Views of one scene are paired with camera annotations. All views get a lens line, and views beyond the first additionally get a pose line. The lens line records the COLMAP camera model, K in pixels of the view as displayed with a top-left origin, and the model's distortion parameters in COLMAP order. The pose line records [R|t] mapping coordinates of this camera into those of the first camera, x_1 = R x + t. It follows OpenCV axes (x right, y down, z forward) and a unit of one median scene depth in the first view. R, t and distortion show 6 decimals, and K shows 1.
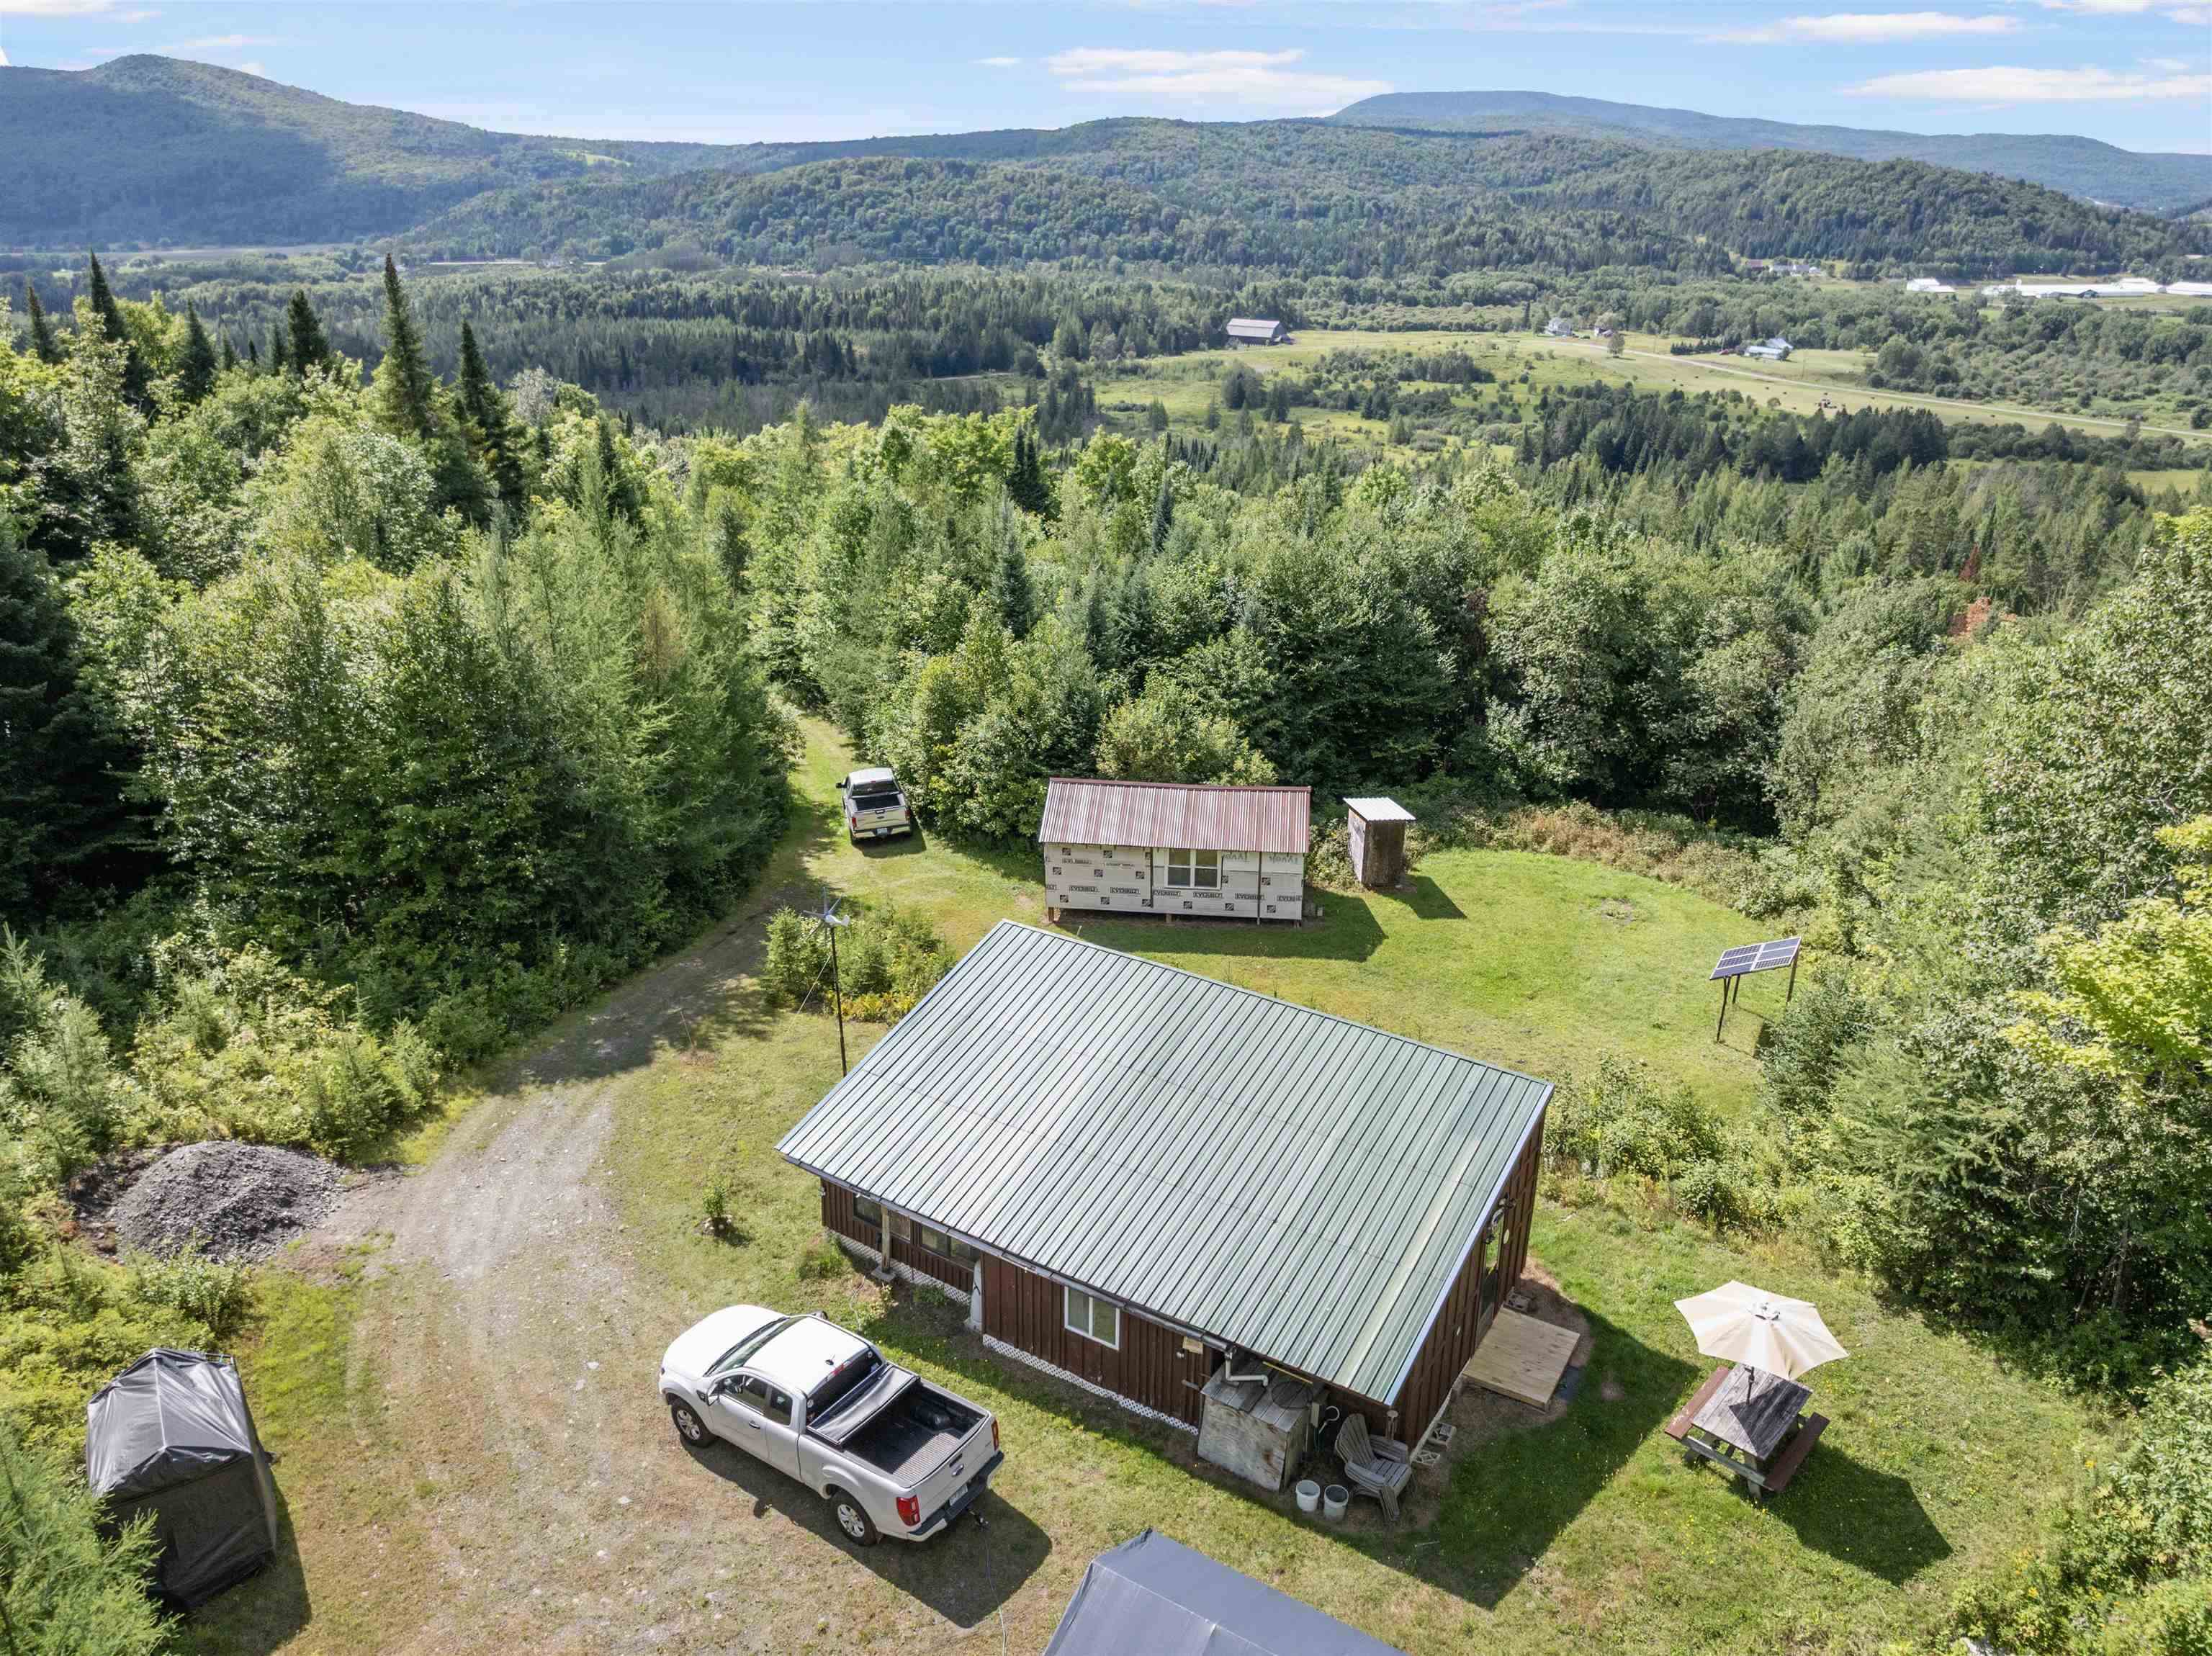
lens RADIAL K [[1551.9, 0, 1106.0], [0, 1551.9, 828.0], [0, 0, 1]] dist [-0.038792, 0.002597]
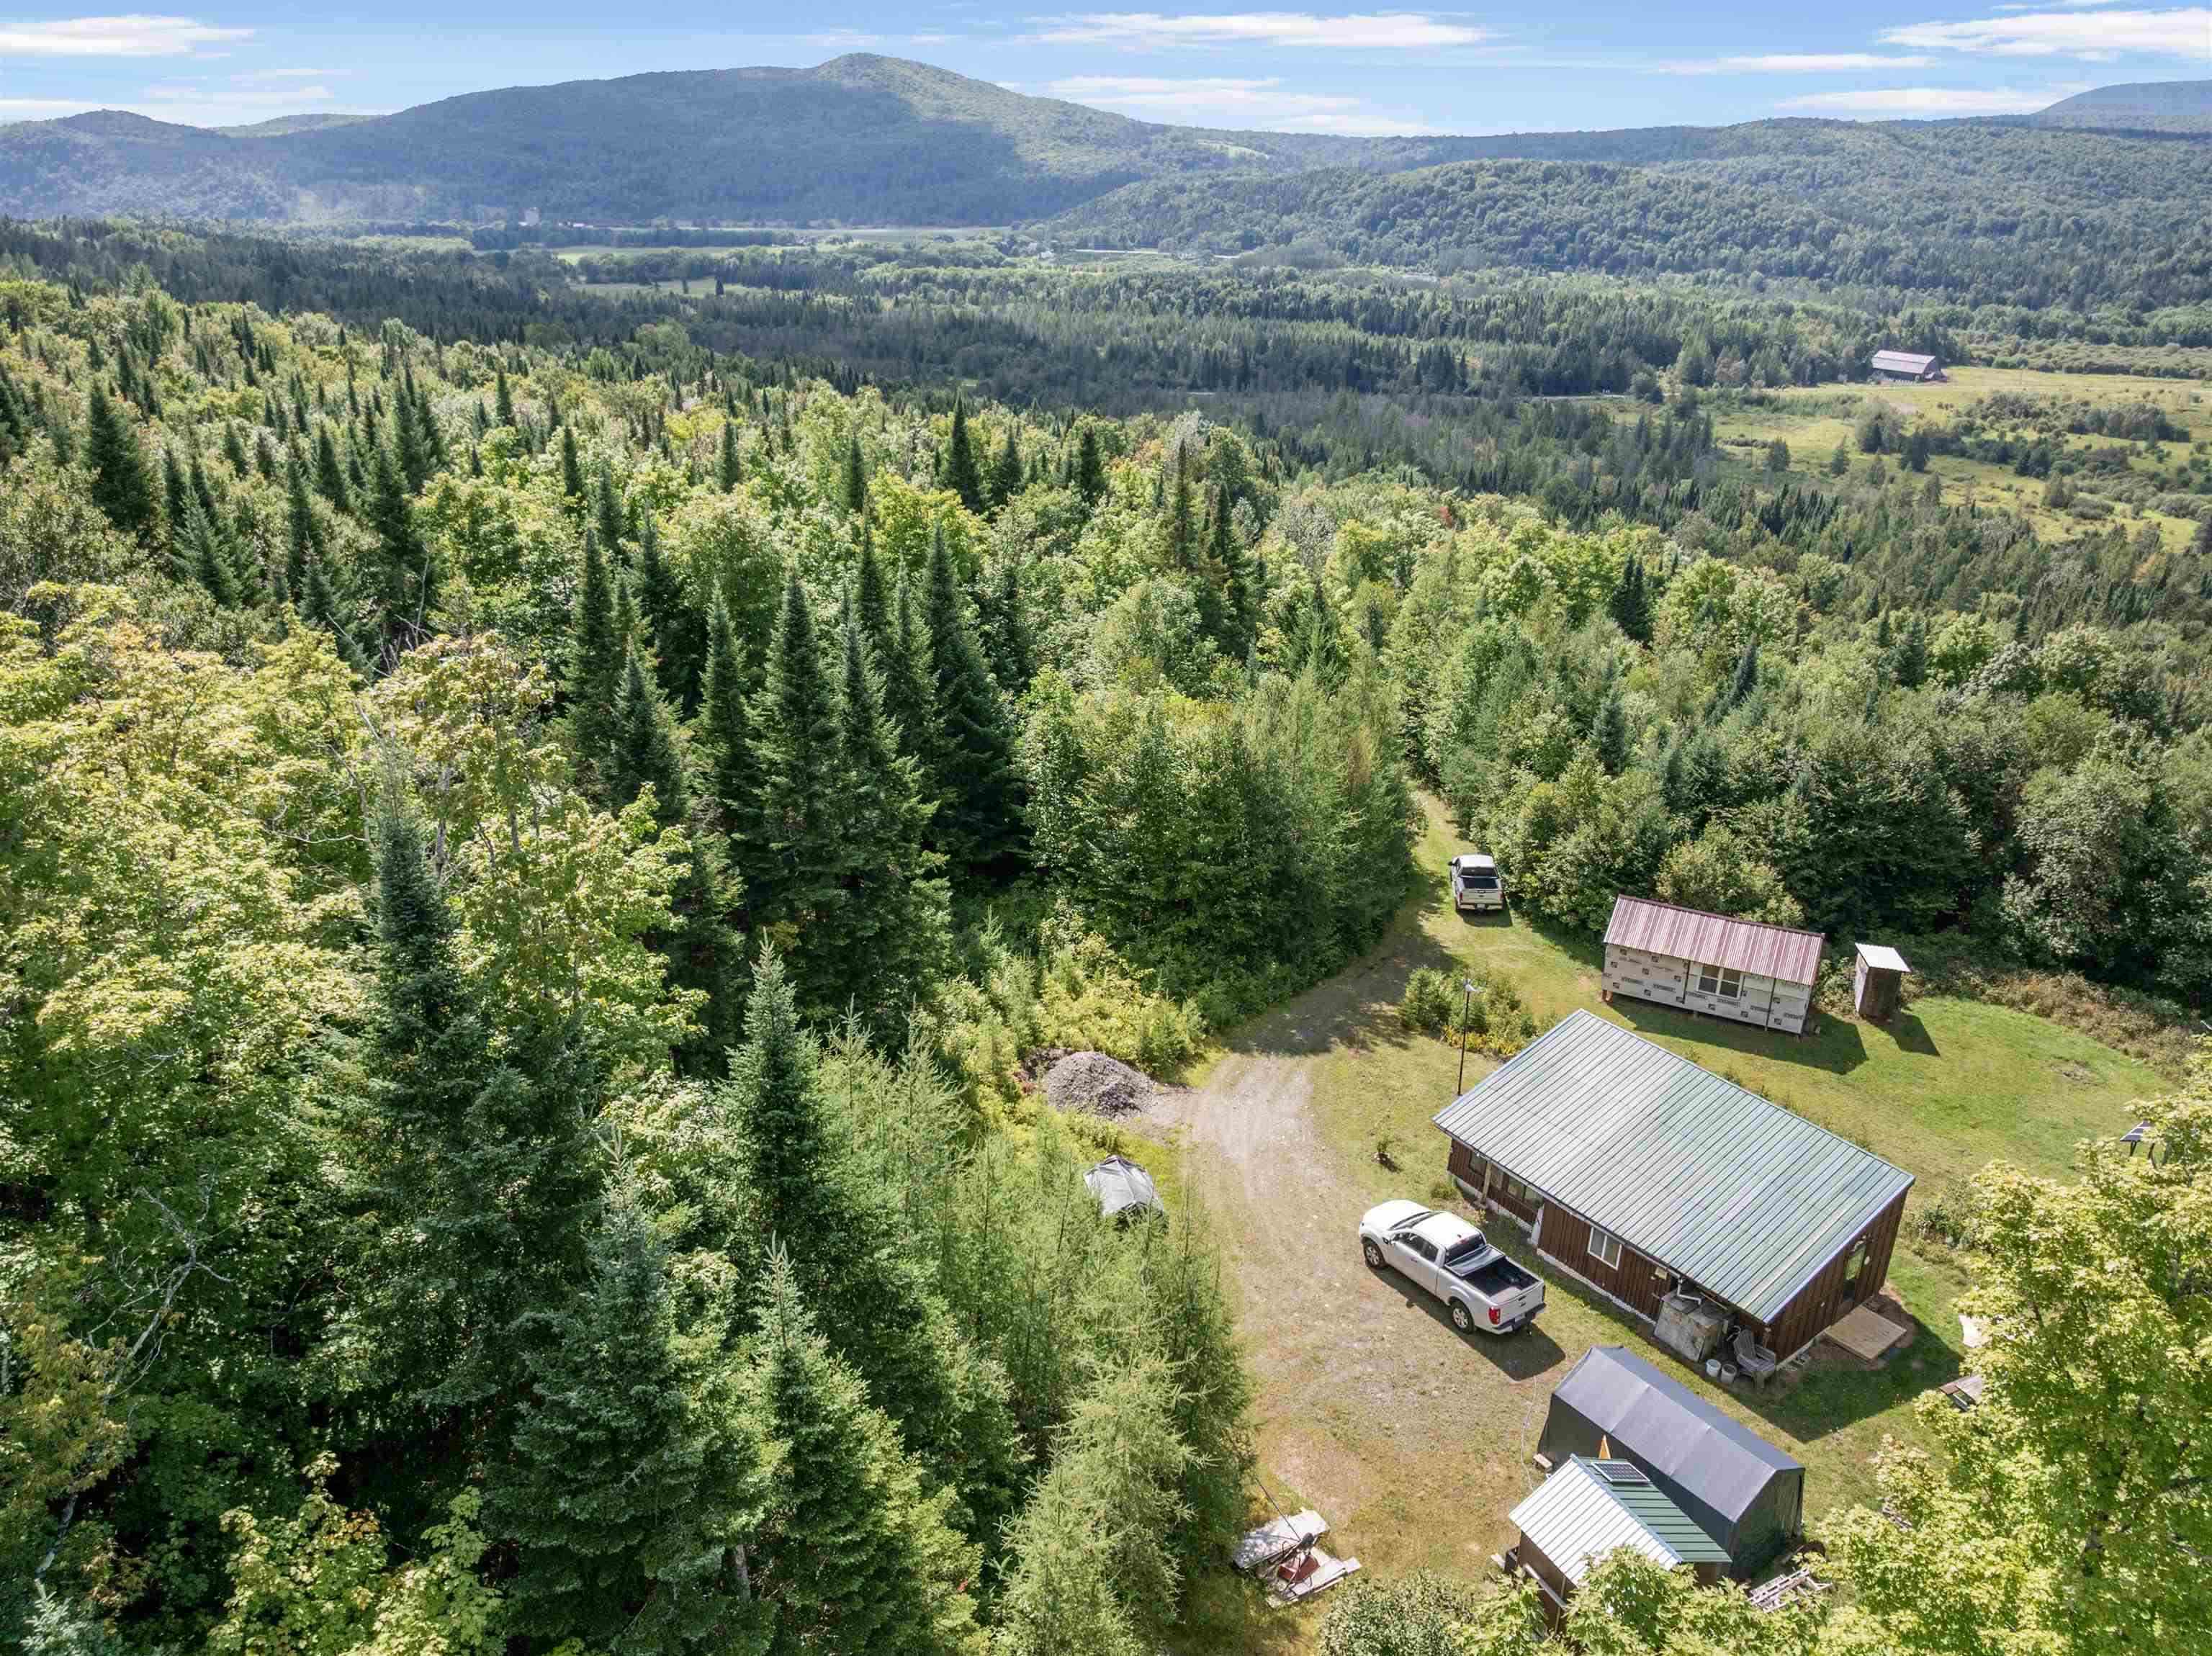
lens RADIAL K [[1576.5, 0, 1107.1], [0, 1576.5, 827.6], [0, 0, 1]] dist [-0.044265, 0.012364]
pose [[0.932415, 0.146284, -0.330459, -0.007265], [-0.145761, 0.988965, 0.026507, -0.048834], [0.330689, 0.023452, 0.943448, -0.347045]]
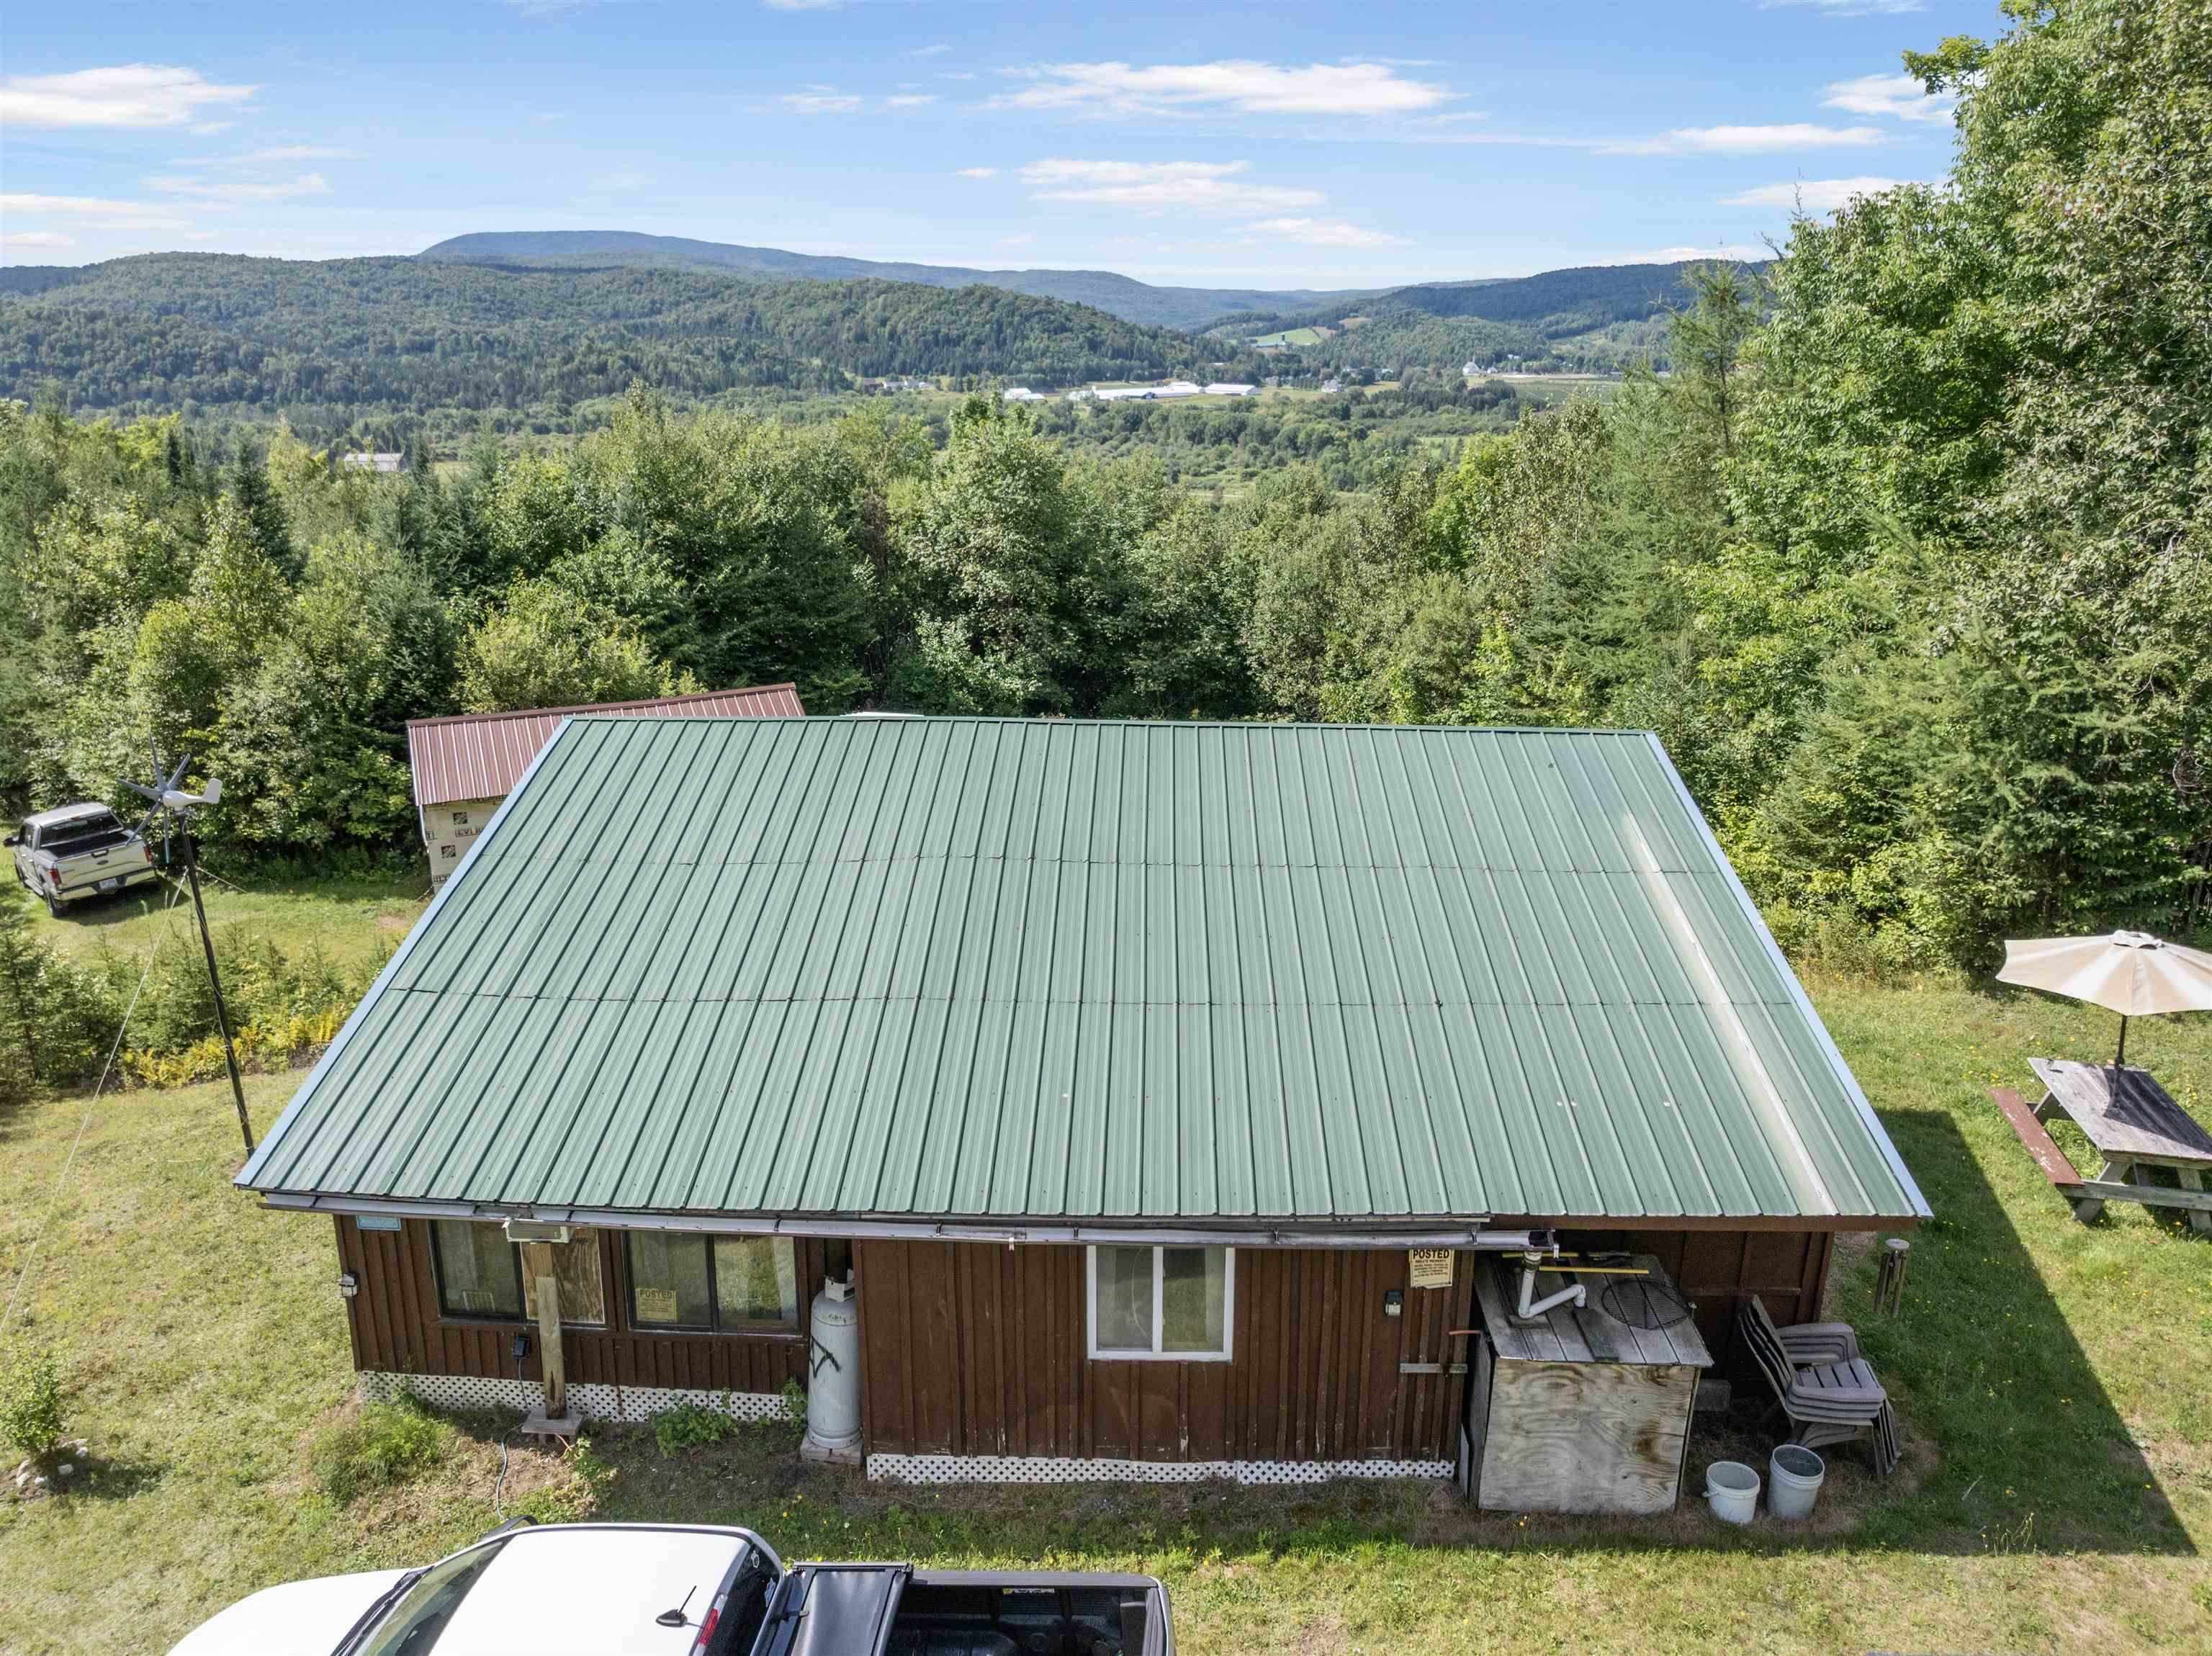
lens RADIAL K [[1574.7, 0, 1110.8], [0, 1574.7, 824.9], [0, 0, 1]] dist [-0.058646, 0.026013]
pose [[0.861436, -0.156174, 0.483258, -0.084313], [0.197538, 0.979651, -0.035530, 0.074930], [-0.467875, 0.126069, 0.874757, 0.230399]]
